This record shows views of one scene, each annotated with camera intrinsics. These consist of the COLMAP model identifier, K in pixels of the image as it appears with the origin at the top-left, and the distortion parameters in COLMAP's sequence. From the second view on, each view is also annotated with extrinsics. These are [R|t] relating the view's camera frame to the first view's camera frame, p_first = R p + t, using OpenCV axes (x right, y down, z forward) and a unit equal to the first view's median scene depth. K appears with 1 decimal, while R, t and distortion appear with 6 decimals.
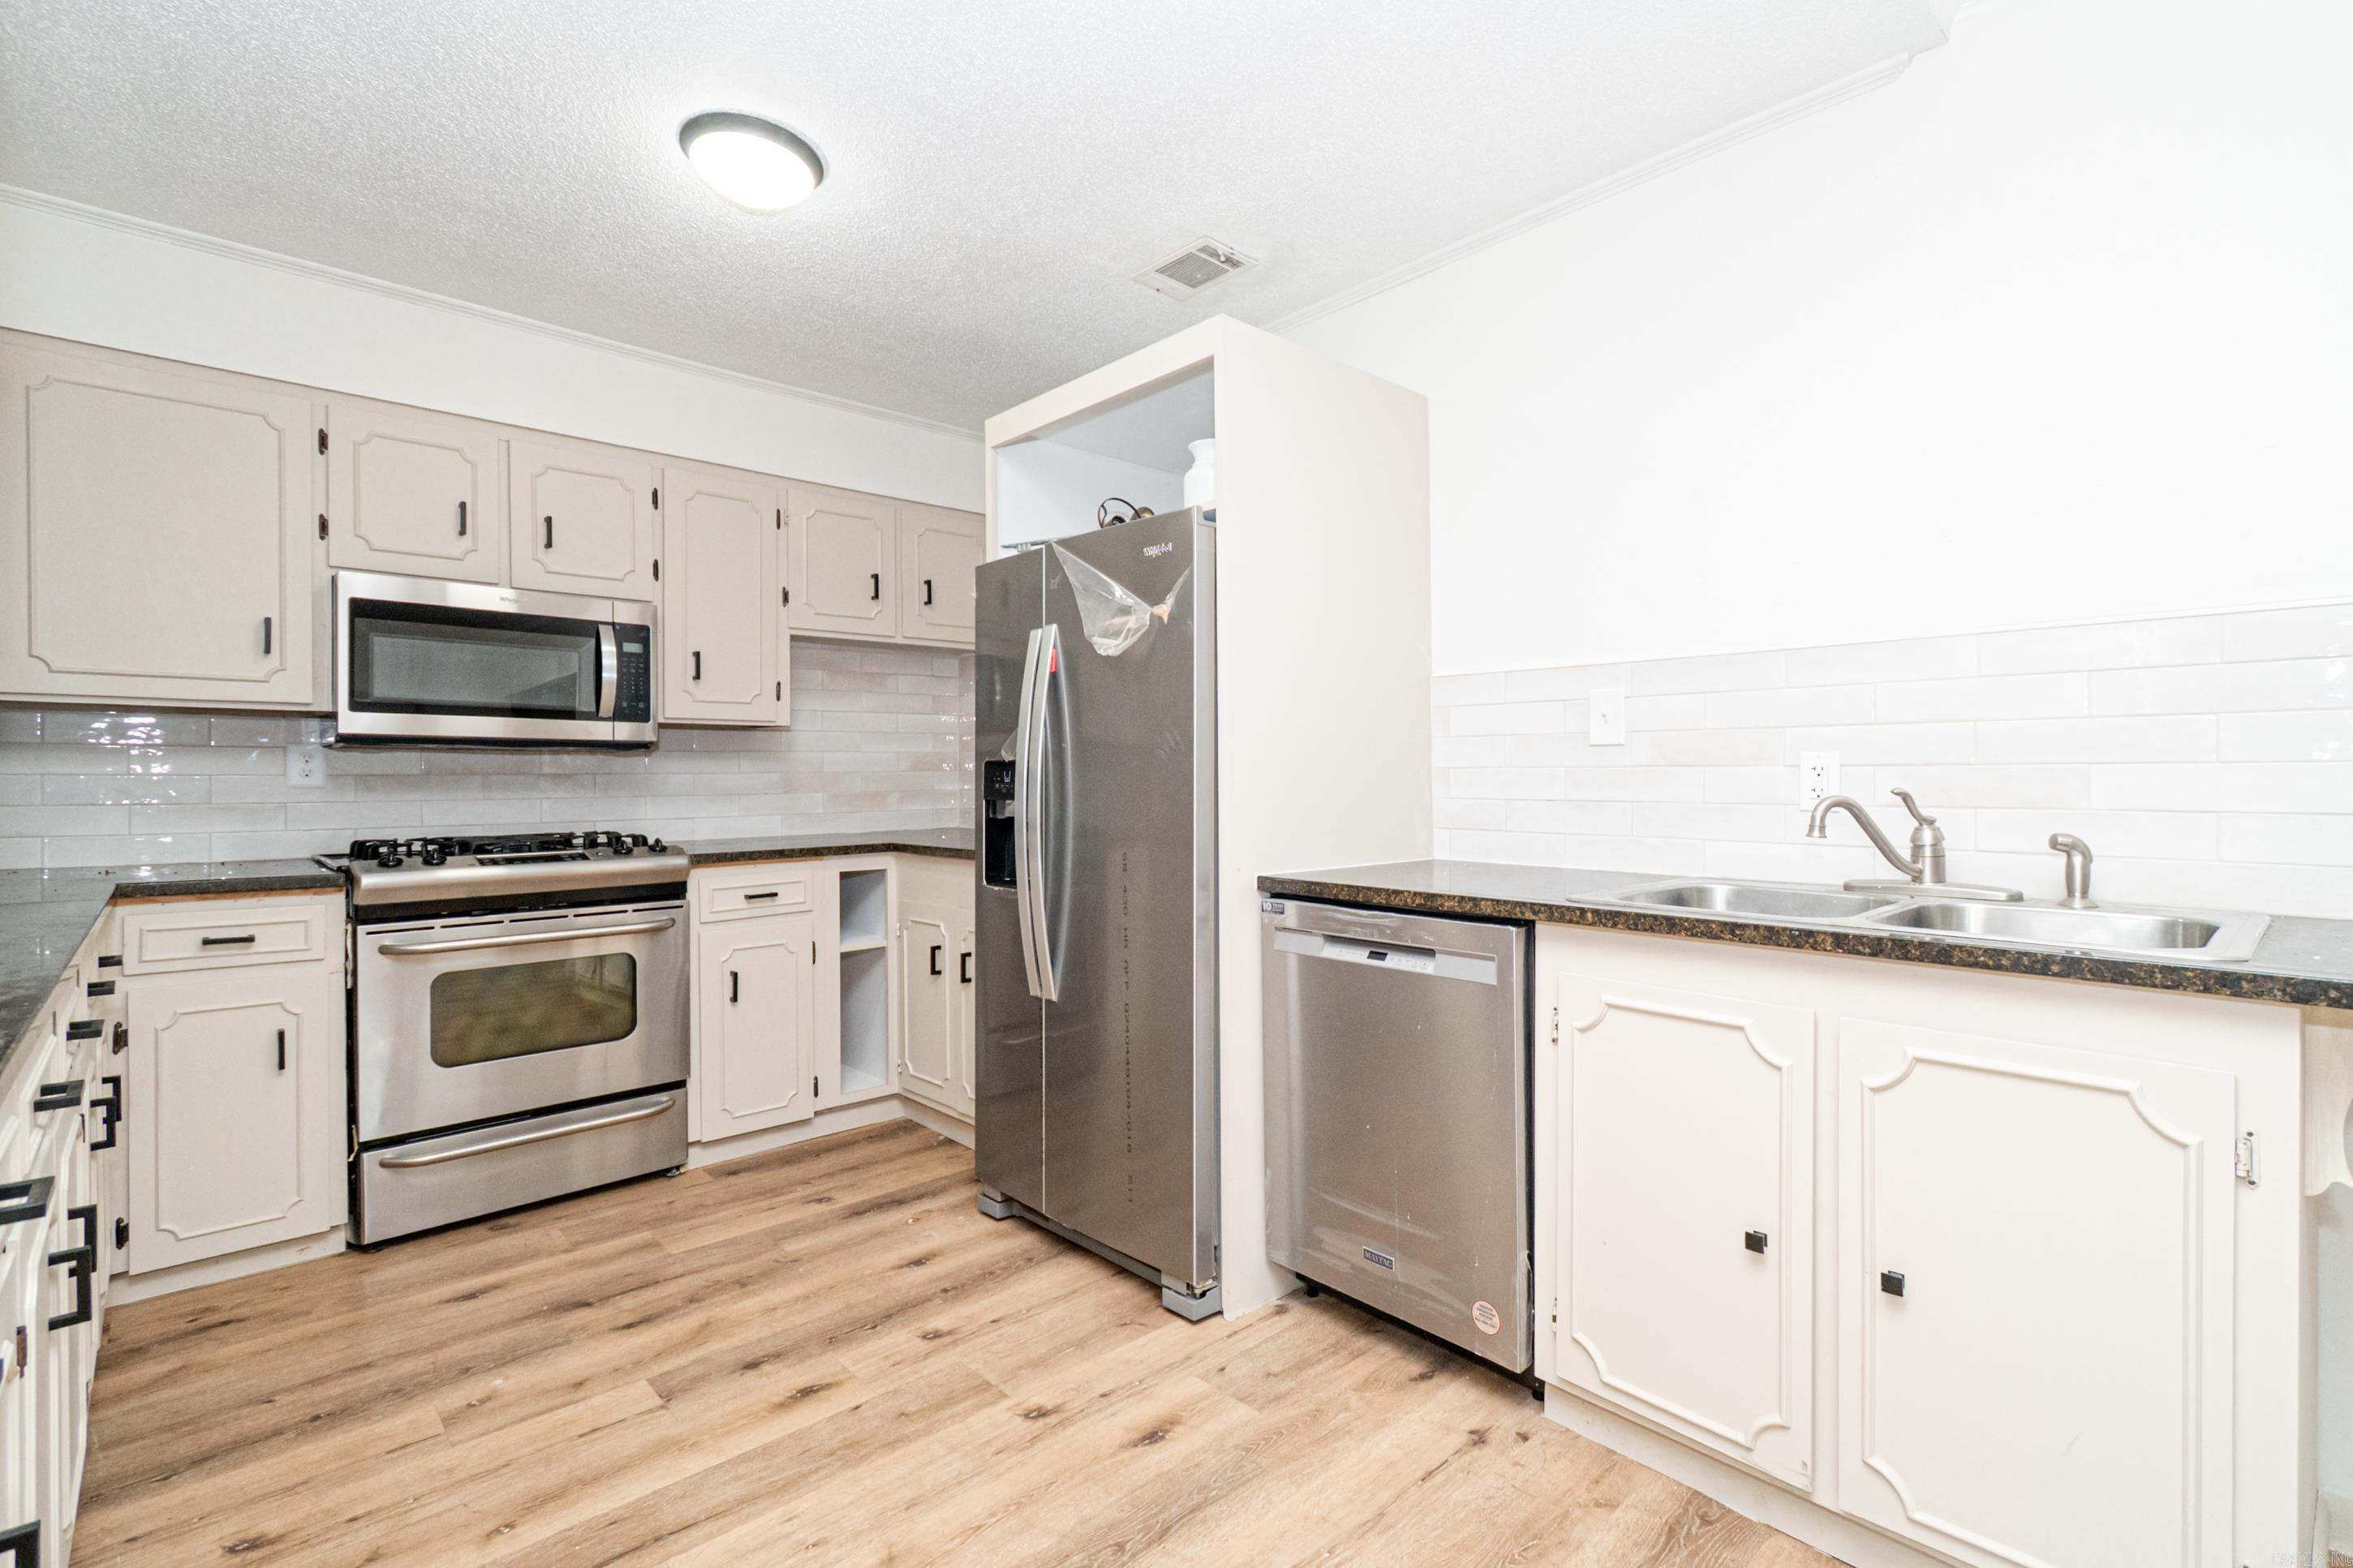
lens RADIAL K [[1073.8, 0, 1179.0], [0, 1073.8, 784.5], [0, 0, 1]] dist [0.010907, -0.004841]
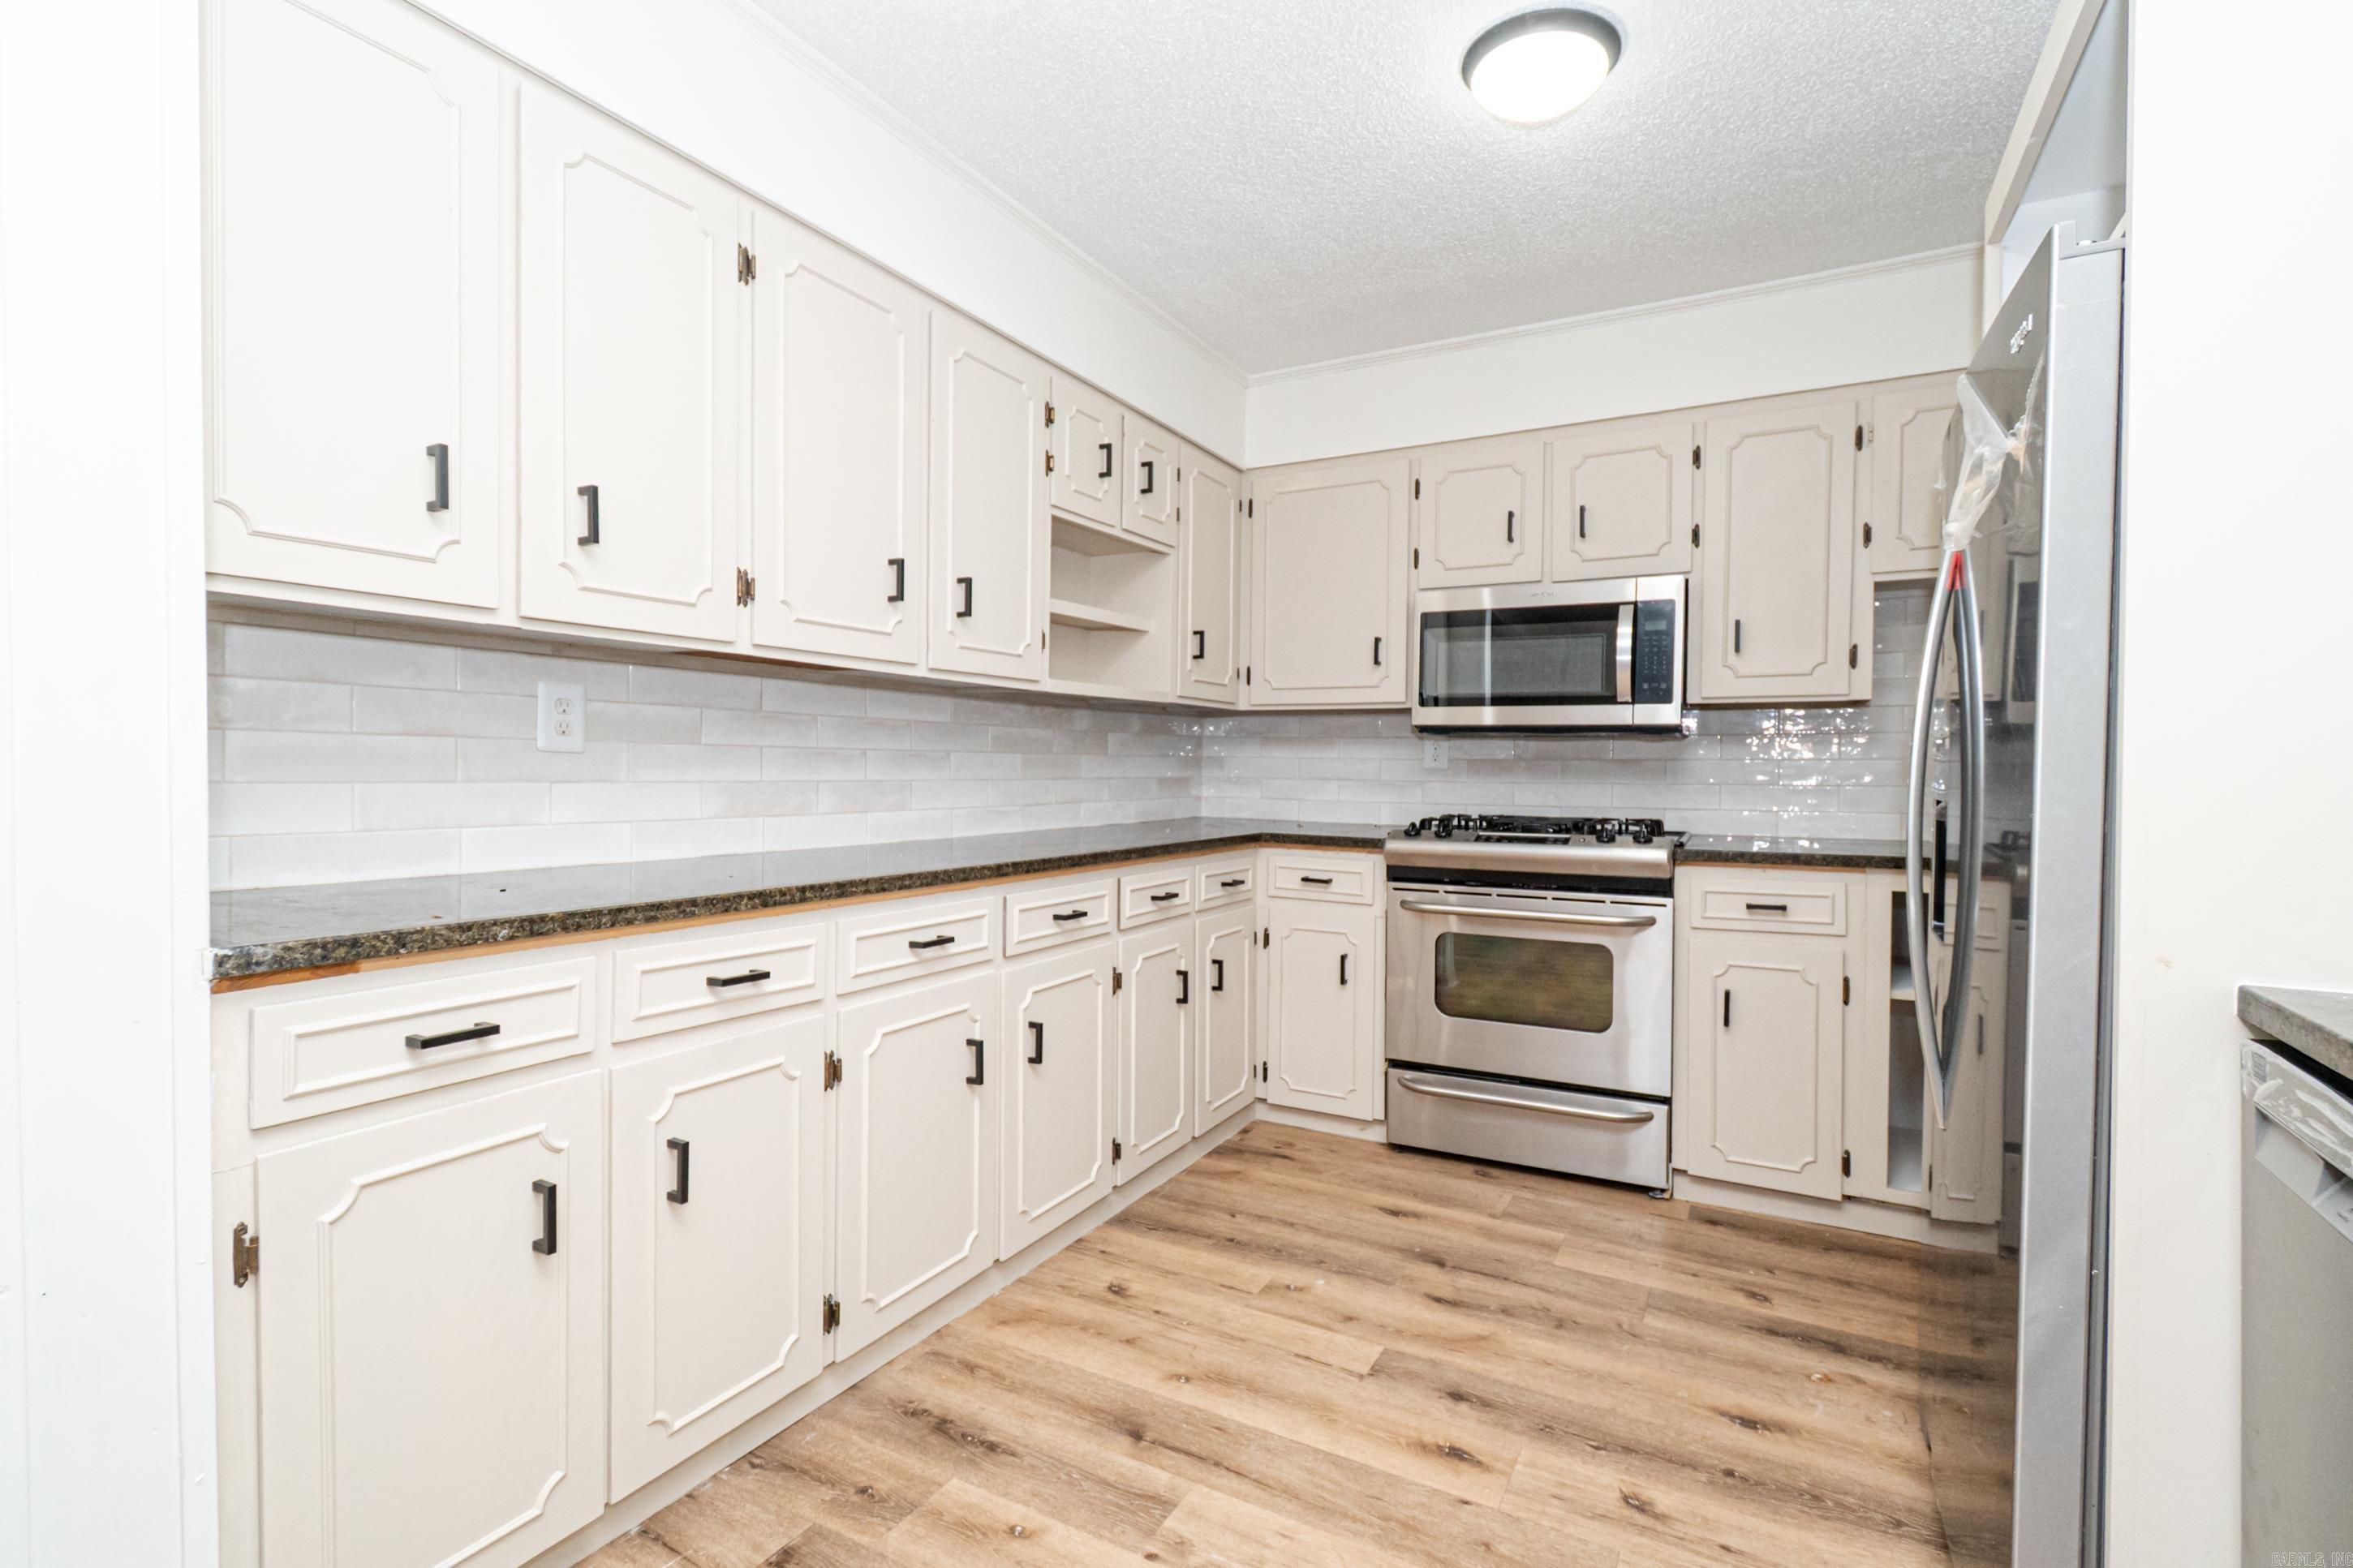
lens RADIAL K [[1073.8, 0, 1180.3], [0, 1073.8, 782.7], [0, 0, 1]] dist [0.010907, -0.004841]
pose [[0.312811, 0.022787, -0.949542, 0.325278], [-0.016440, 0.999692, 0.018574, -0.000344], [0.949673, 0.009800, 0.313089, 0.395158]]
